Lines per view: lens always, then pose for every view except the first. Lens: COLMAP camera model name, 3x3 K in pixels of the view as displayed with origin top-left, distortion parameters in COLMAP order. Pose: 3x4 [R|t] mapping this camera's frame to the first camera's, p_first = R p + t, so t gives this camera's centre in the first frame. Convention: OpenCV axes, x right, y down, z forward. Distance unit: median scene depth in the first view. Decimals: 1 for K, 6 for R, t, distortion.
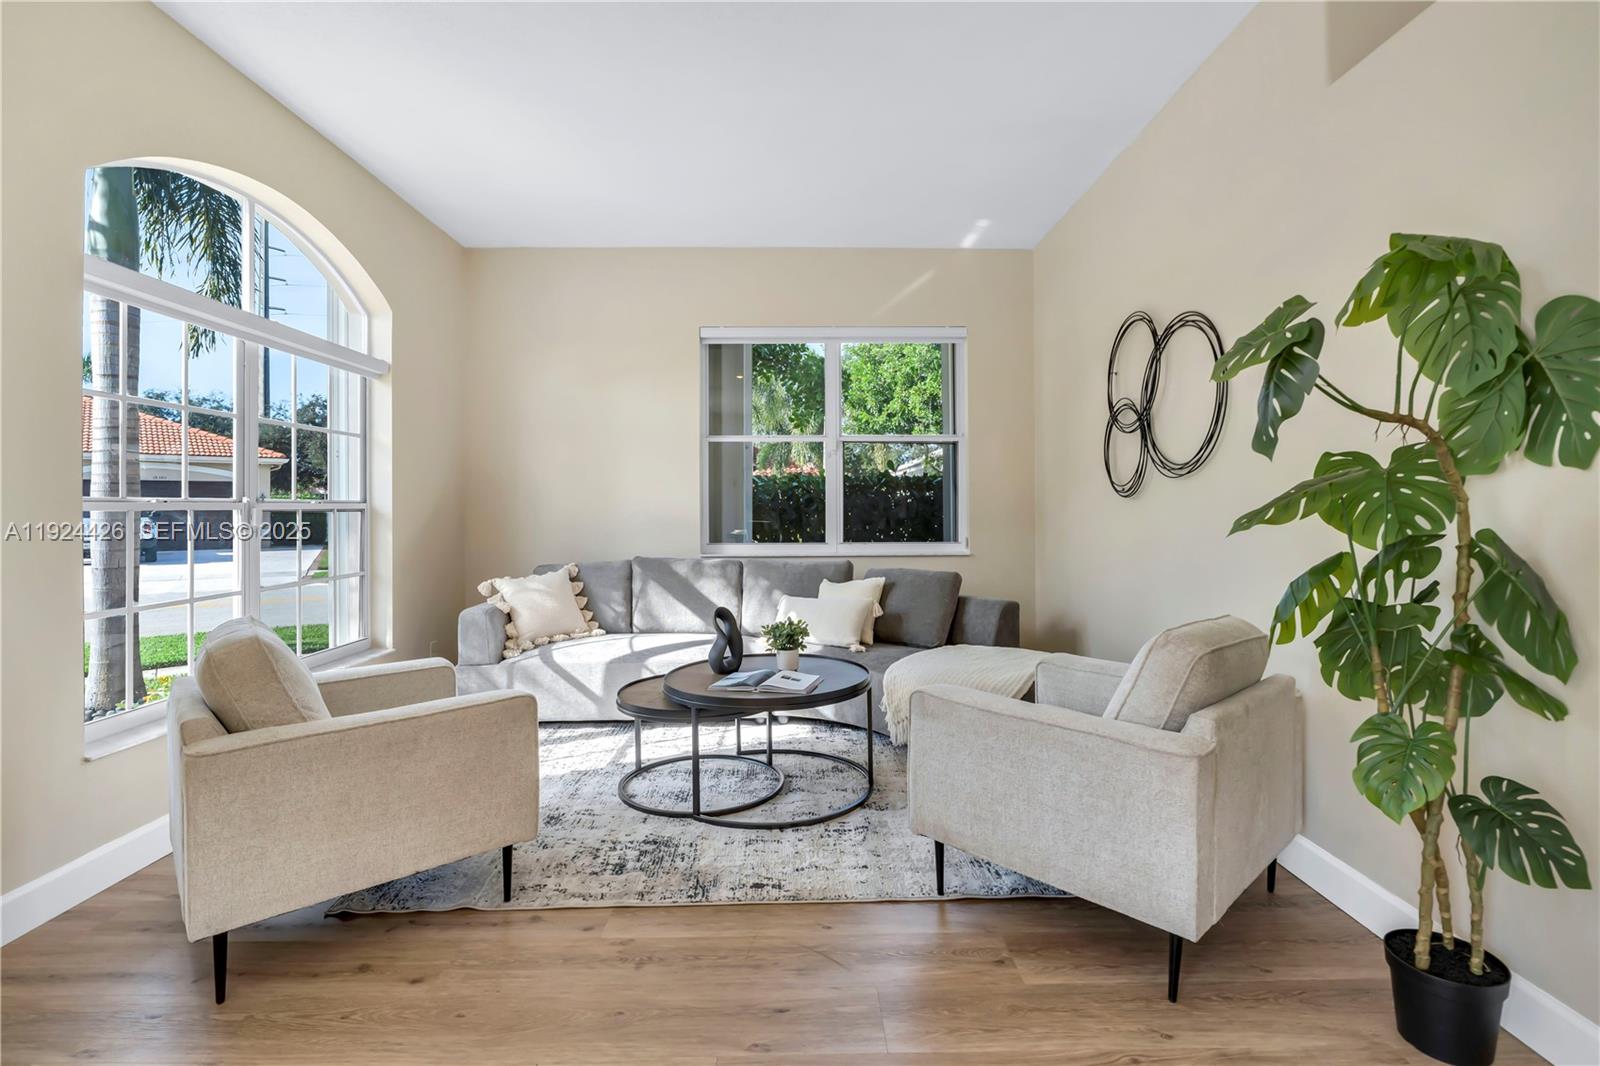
lens RADIAL K [[754.1, 0, 786.3], [0, 754.1, 498.8], [0, 0, 1]] dist [-0.015764, 0.002550]
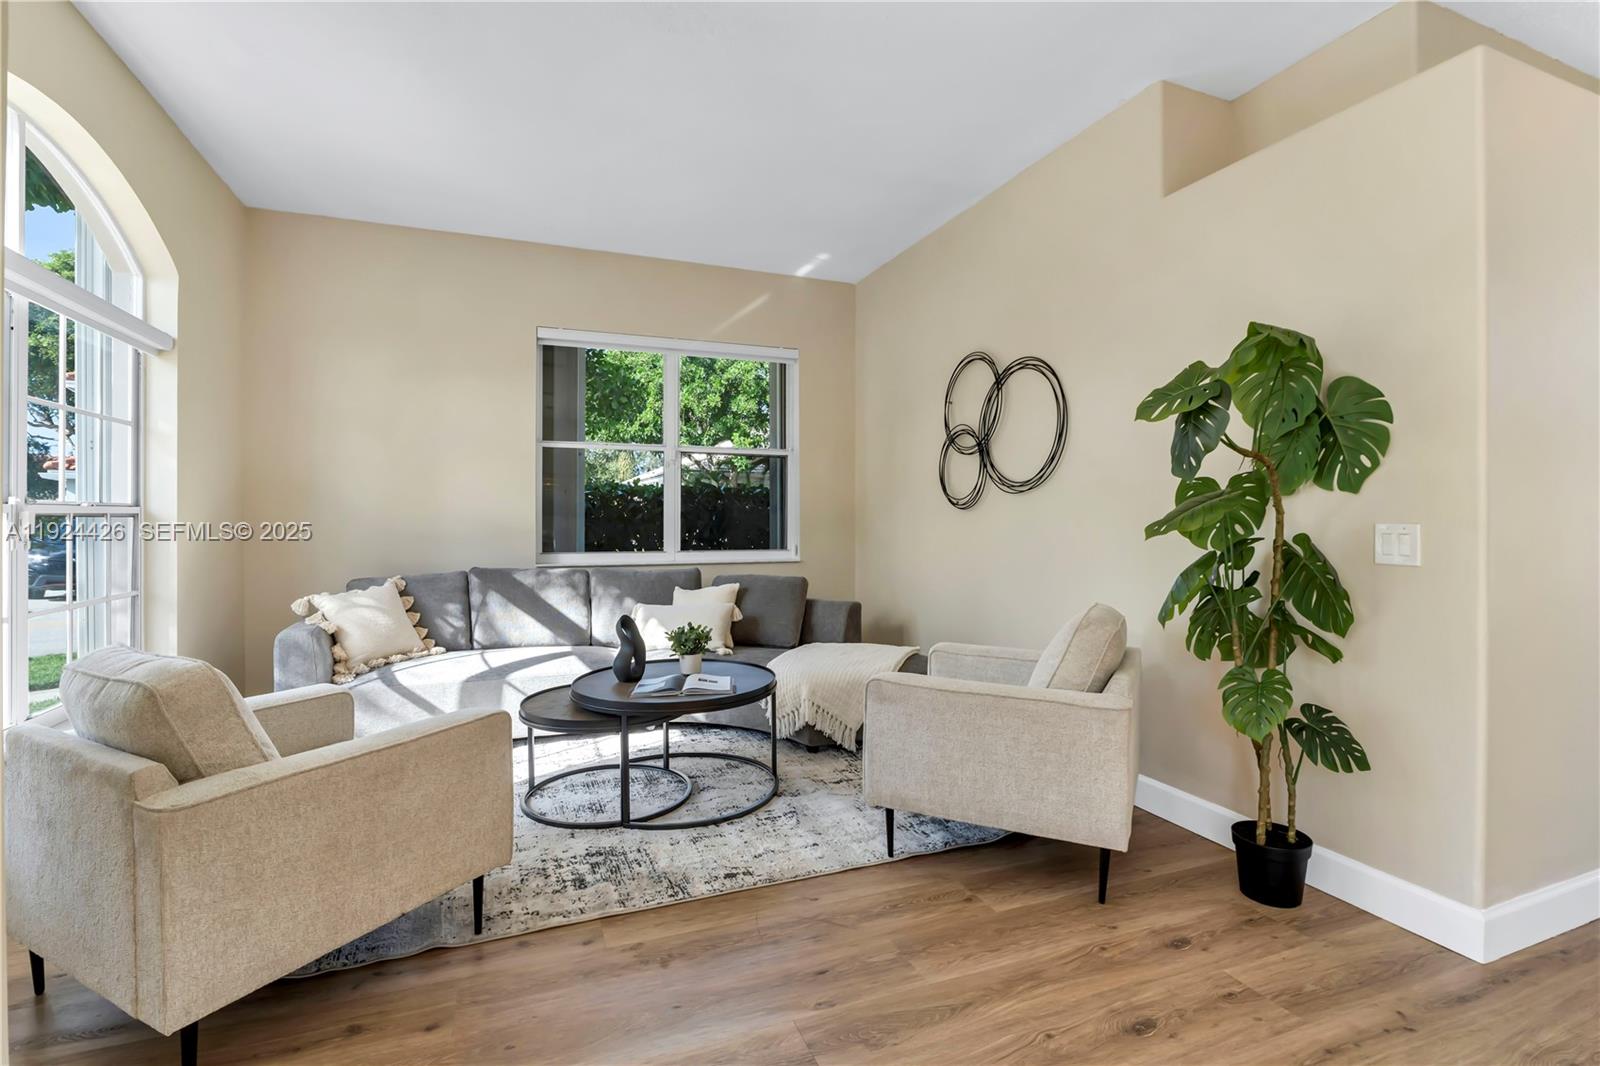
lens RADIAL K [[754.1, 0, 781.8], [0, 754.1, 510.7], [0, 0, 1]] dist [-0.015764, 0.002550]
pose [[0.936914, 0.009919, 0.349420, -0.322273], [-0.010689, 0.999943, 0.000275, 0.004259], [-0.349397, -0.003992, 0.936966, -0.005673]]
